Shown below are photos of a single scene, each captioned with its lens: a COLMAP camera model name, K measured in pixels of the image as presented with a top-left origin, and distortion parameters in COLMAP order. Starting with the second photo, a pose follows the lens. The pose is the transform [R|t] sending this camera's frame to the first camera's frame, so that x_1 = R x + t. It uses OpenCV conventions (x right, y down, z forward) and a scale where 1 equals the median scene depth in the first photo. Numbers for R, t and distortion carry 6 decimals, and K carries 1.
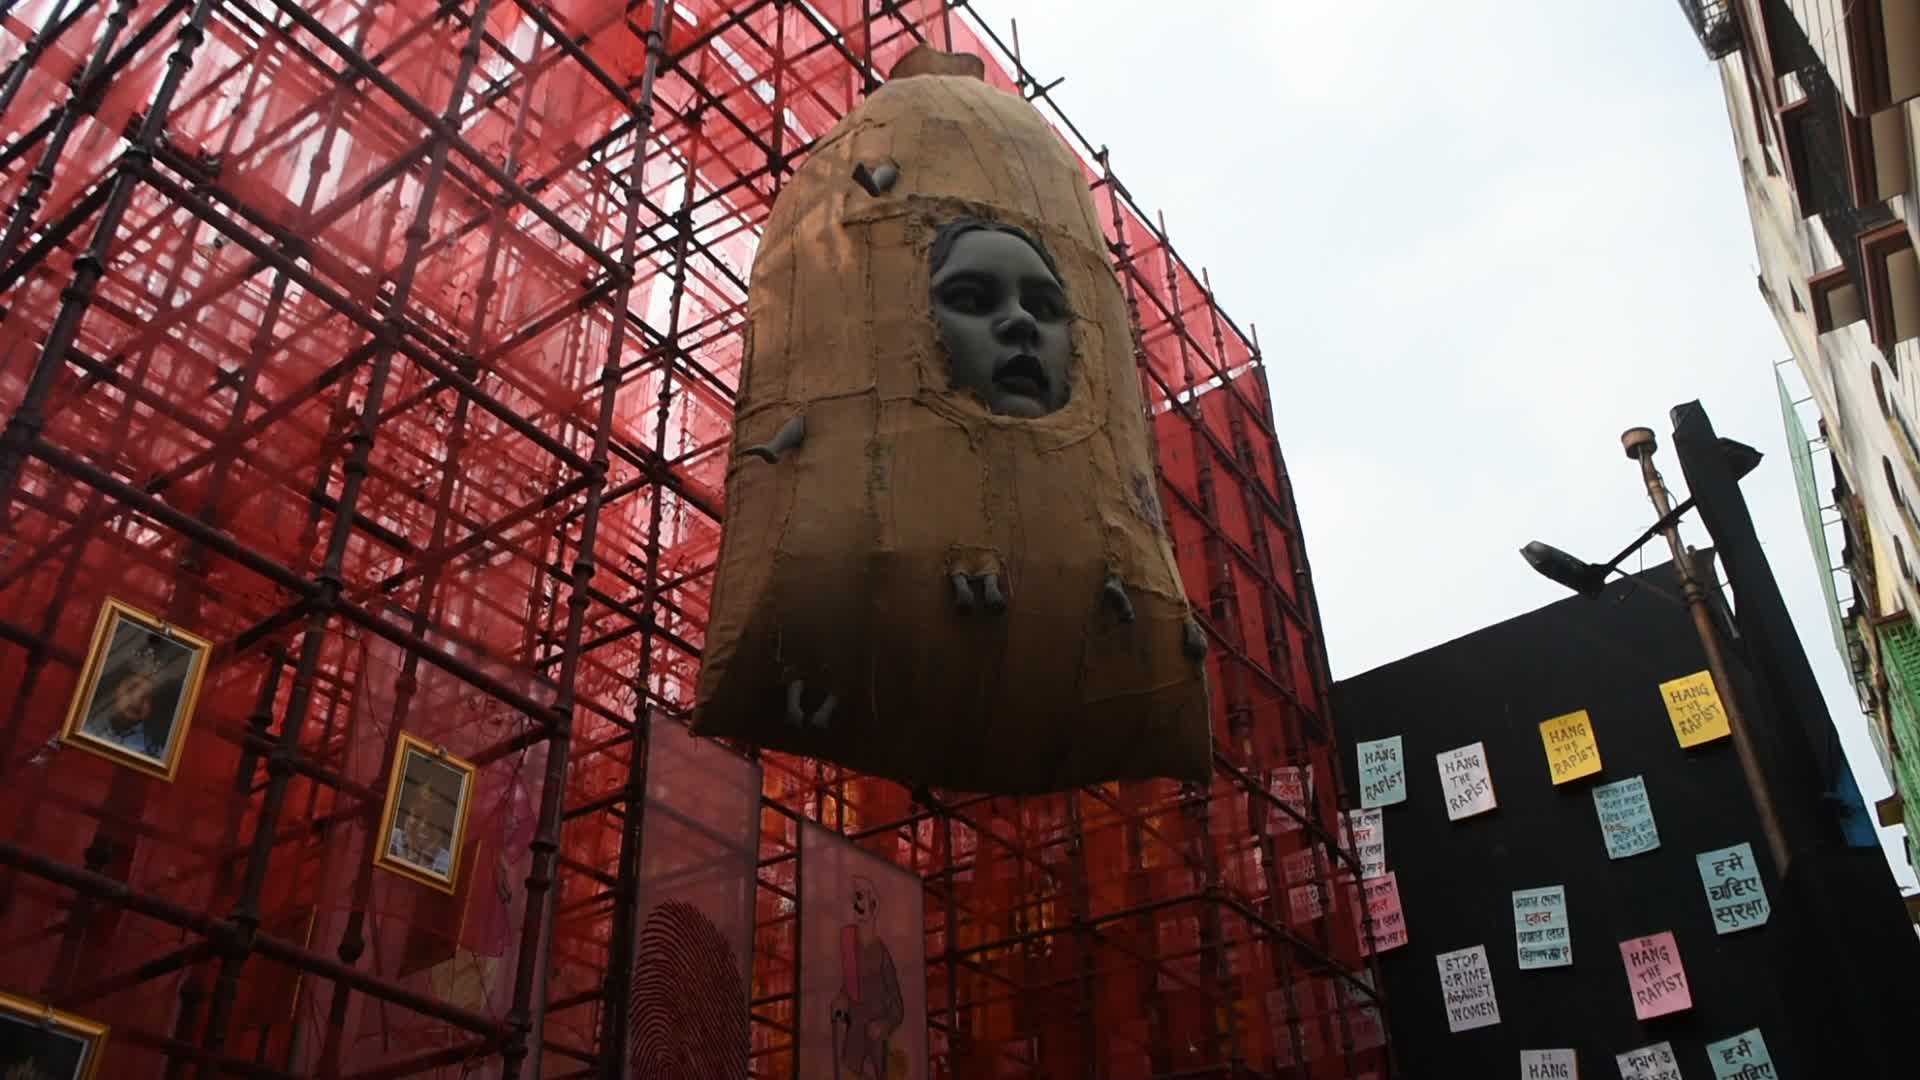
lens RADIAL K [[1539.4, 0, 960.0], [0, 1539.4, 540.0], [0, 0, 1]] dist [0.003389, 0.001639]
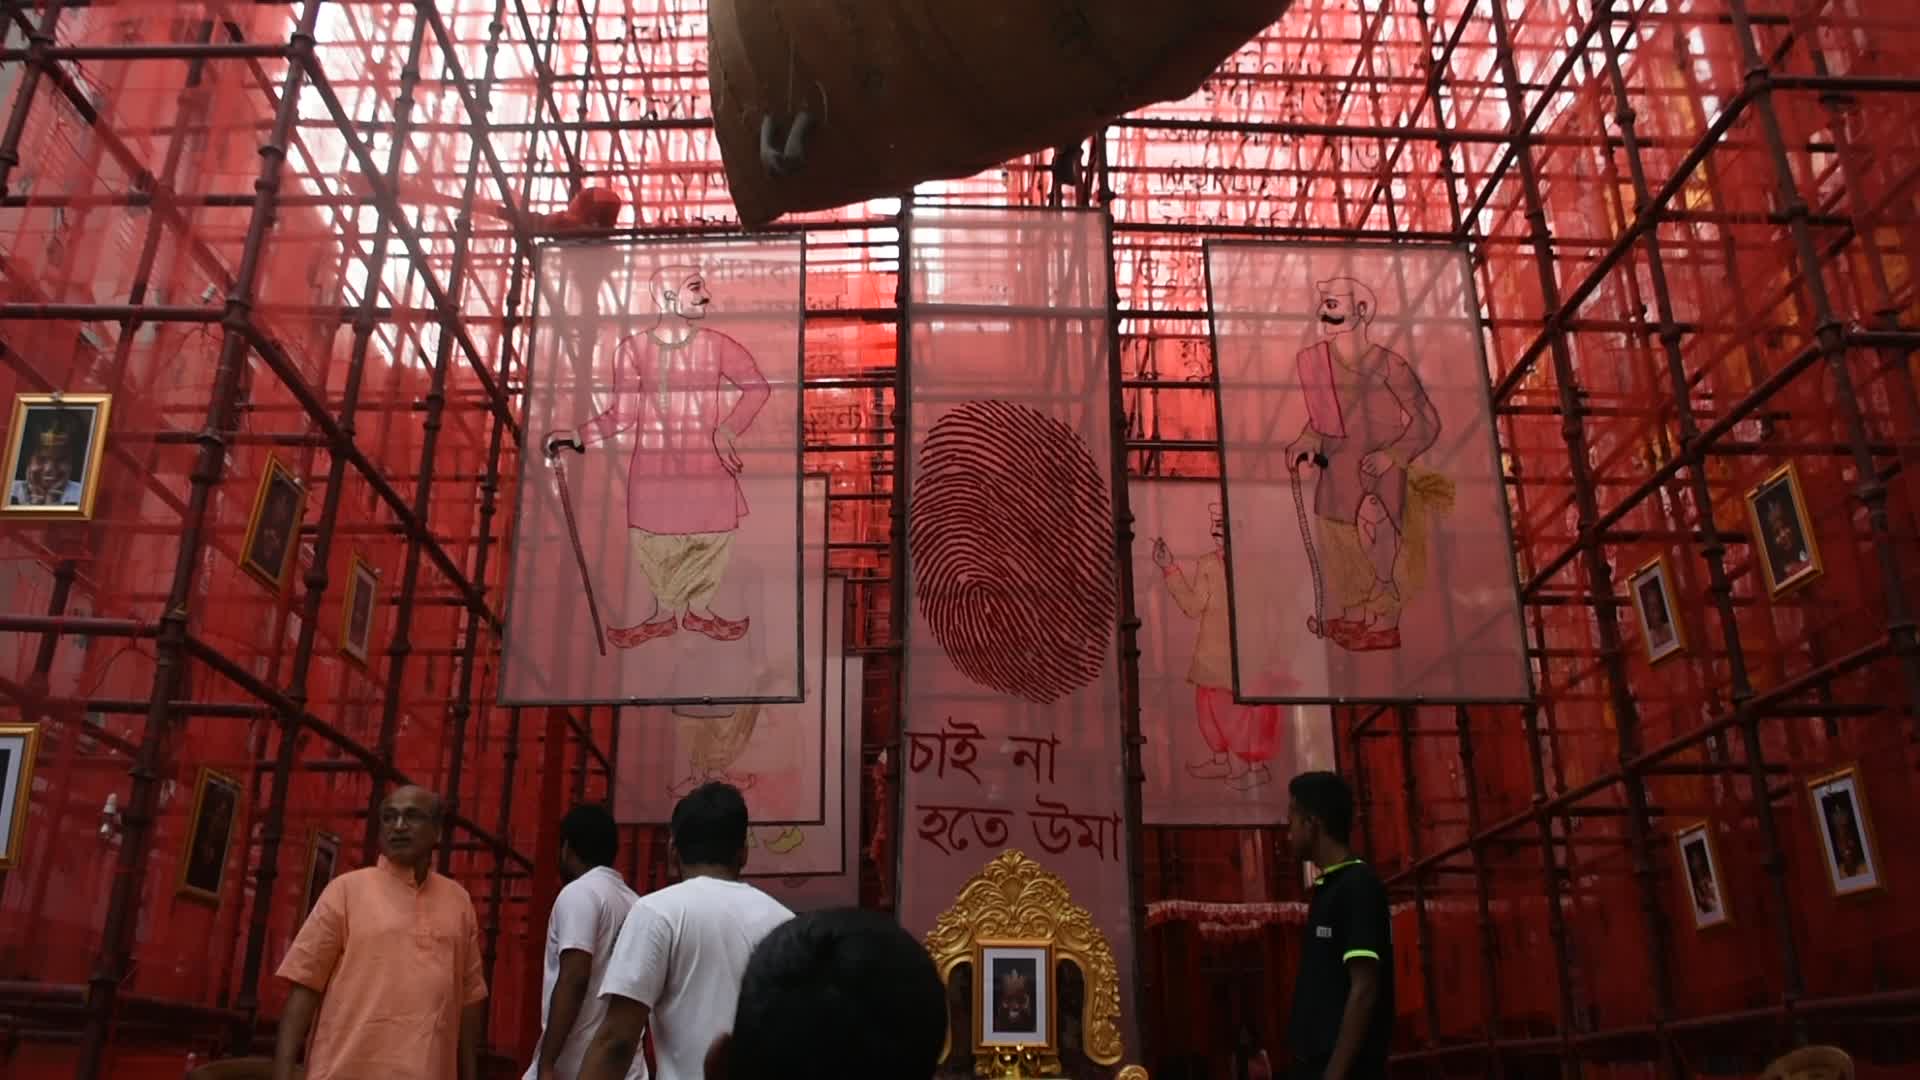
lens RADIAL K [[1539.4, 0, 960.0], [0, 1539.4, 540.0], [0, 0, 1]] dist [0.003389, 0.001639]
pose [[0.591217, -0.263848, -0.762133, 0.447856], [0.452238, 0.890889, 0.042396, 0.271306], [0.667790, -0.369730, 0.646031, 0.441229]]
